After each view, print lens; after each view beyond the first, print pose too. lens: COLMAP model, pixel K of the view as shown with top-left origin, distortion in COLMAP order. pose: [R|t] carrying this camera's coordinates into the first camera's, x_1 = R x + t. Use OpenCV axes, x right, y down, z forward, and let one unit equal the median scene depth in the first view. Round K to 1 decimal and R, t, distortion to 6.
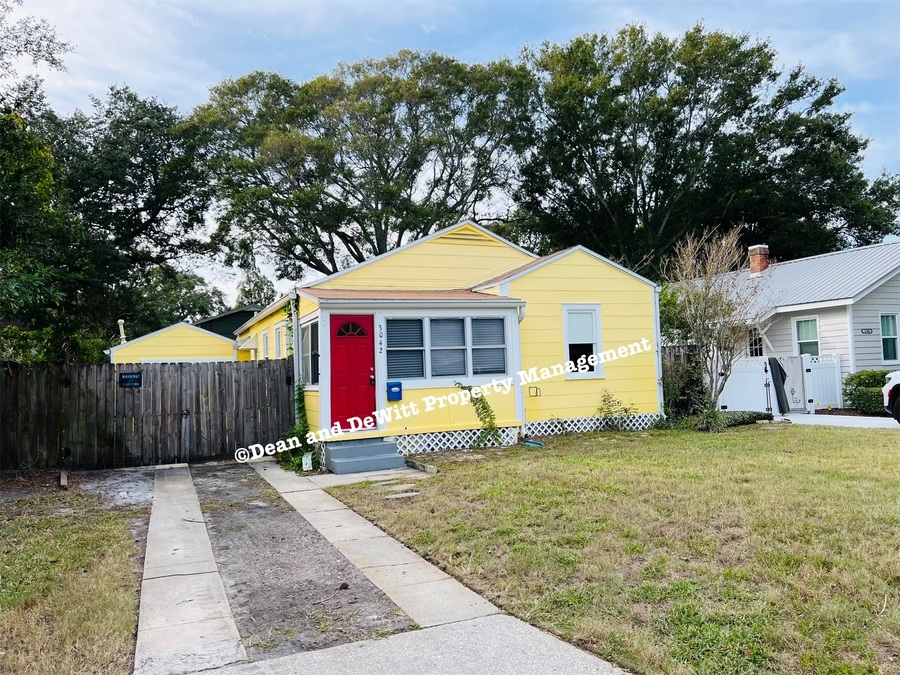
lens RADIAL K [[690.6, 0, 445.6], [0, 690.6, 333.8], [0, 0, 1]] dist [0.059485, -0.065537]
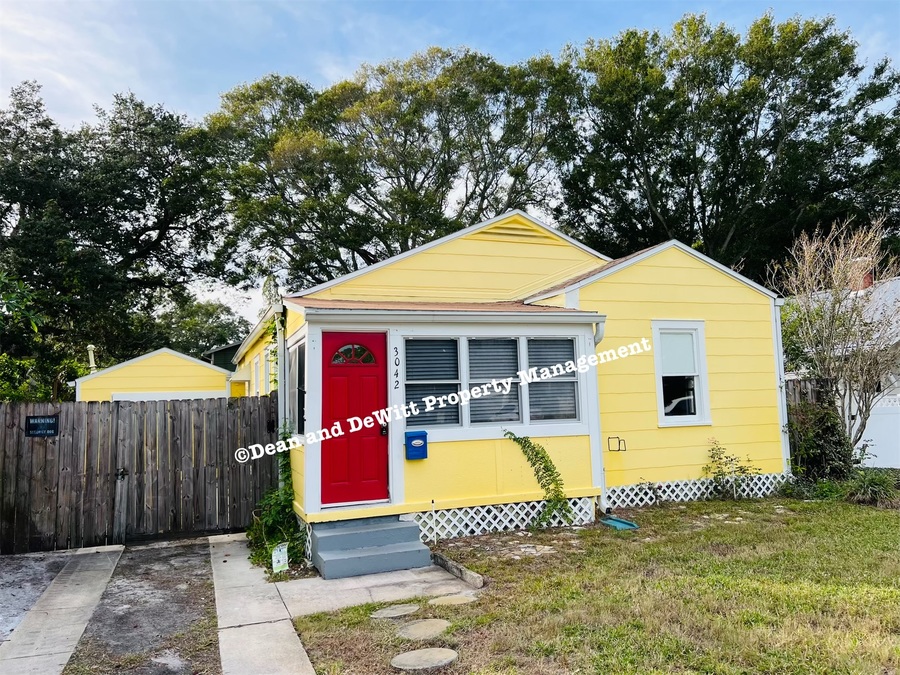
lens RADIAL K [[690.6, 0, 441.6], [0, 690.6, 341.5], [0, 0, 1]] dist [0.059485, -0.065537]
pose [[0.998867, 0.001531, -0.047564, -0.013849], [-0.003138, 0.999426, -0.033736, 0.003243], [0.047485, 0.033847, 0.998298, 0.261768]]
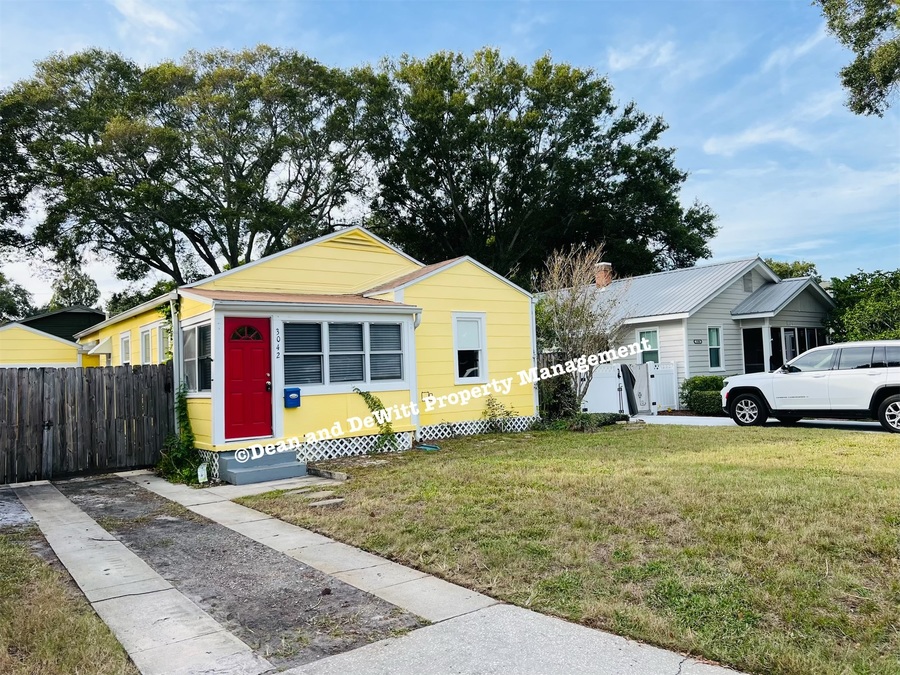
lens RADIAL K [[690.6, 0, 454.1], [0, 690.6, 338.0], [0, 0, 1]] dist [0.059485, -0.065537]
pose [[0.969691, 0.012350, 0.244021, -0.075752], [-0.011024, 0.999916, -0.006800, 0.003067], [-0.244084, 0.003904, 0.969746, -0.000193]]
